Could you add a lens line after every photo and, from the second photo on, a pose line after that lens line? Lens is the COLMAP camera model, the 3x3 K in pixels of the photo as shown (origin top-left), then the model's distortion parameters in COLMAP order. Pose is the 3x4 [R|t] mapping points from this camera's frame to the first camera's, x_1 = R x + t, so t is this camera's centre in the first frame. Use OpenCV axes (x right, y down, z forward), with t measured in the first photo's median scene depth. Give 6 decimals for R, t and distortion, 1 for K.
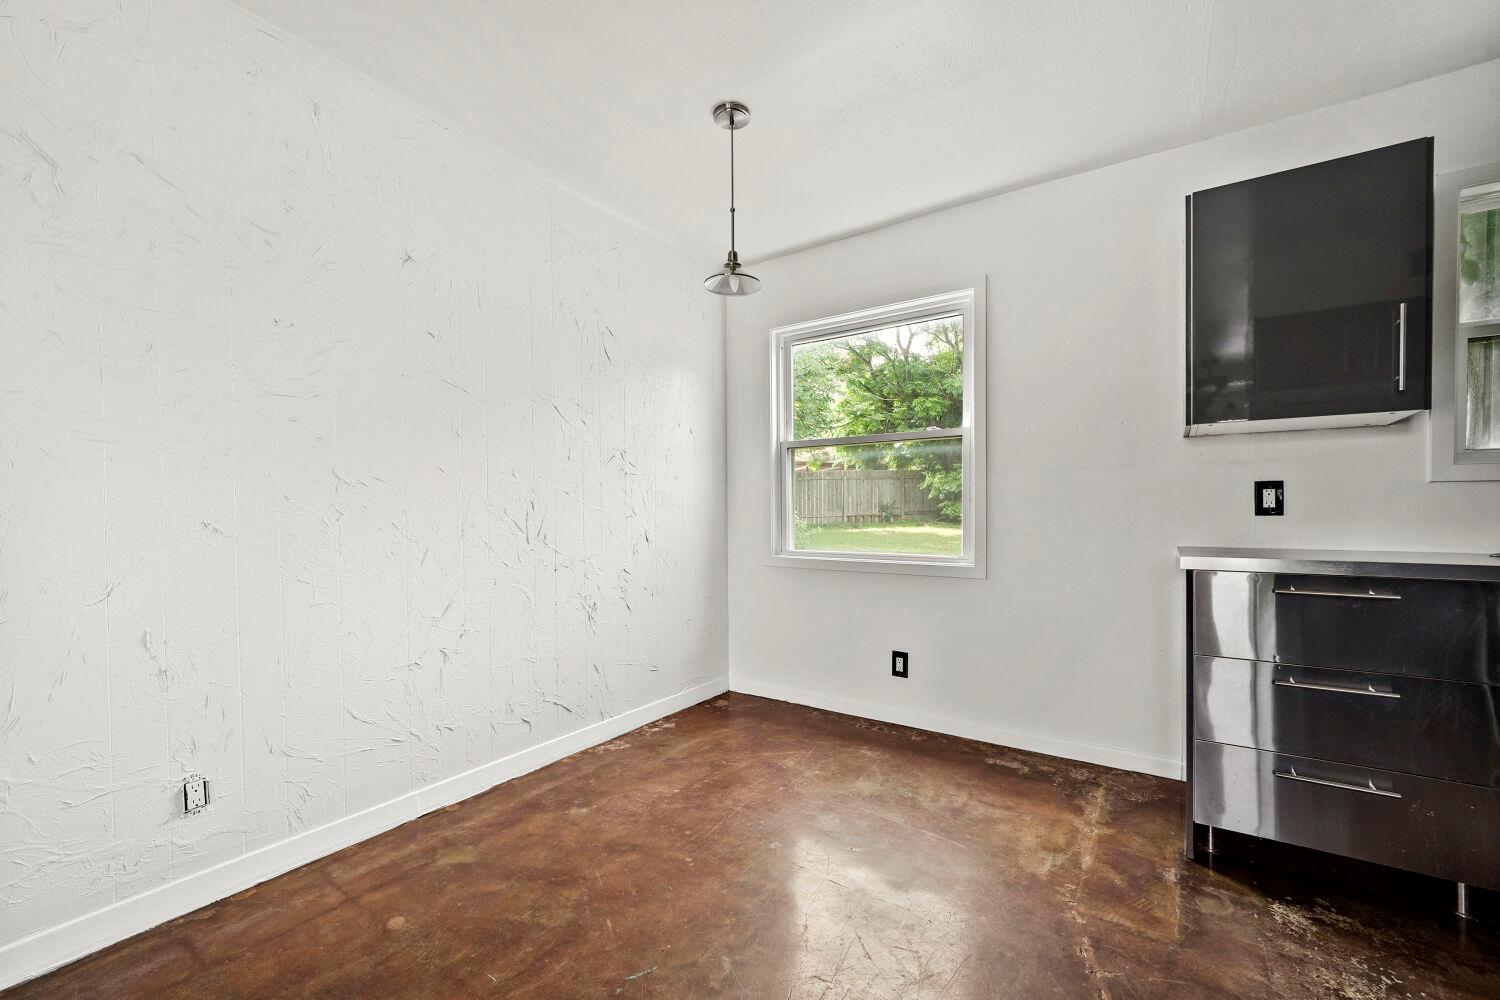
lens RADIAL K [[605.4, 0, 764.9], [0, 605.4, 520.3], [0, 0, 1]] dist [-0.004009, 0.000024]
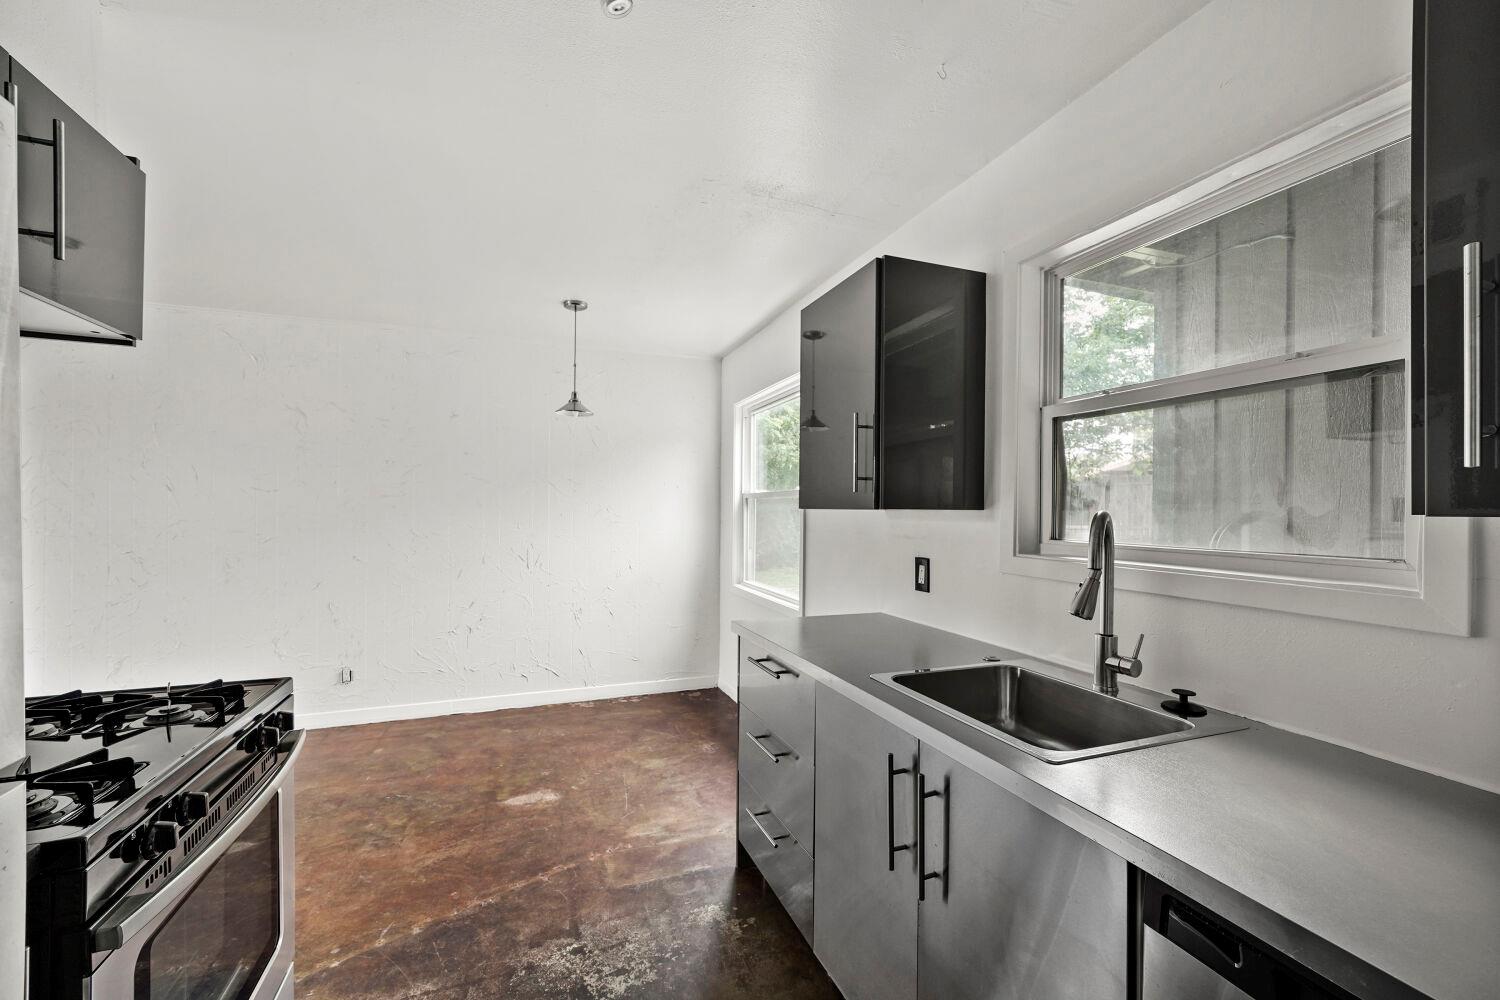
lens RADIAL K [[605.4, 0, 762.1], [0, 605.4, 506.4], [0, 0, 1]] dist [-0.004009, 0.000024]
pose [[0.824093, 0.007502, -0.566406, 1.188880], [-0.019803, 0.999683, -0.015571, -0.130615], [0.566109, 0.024049, 0.823980, -0.005429]]
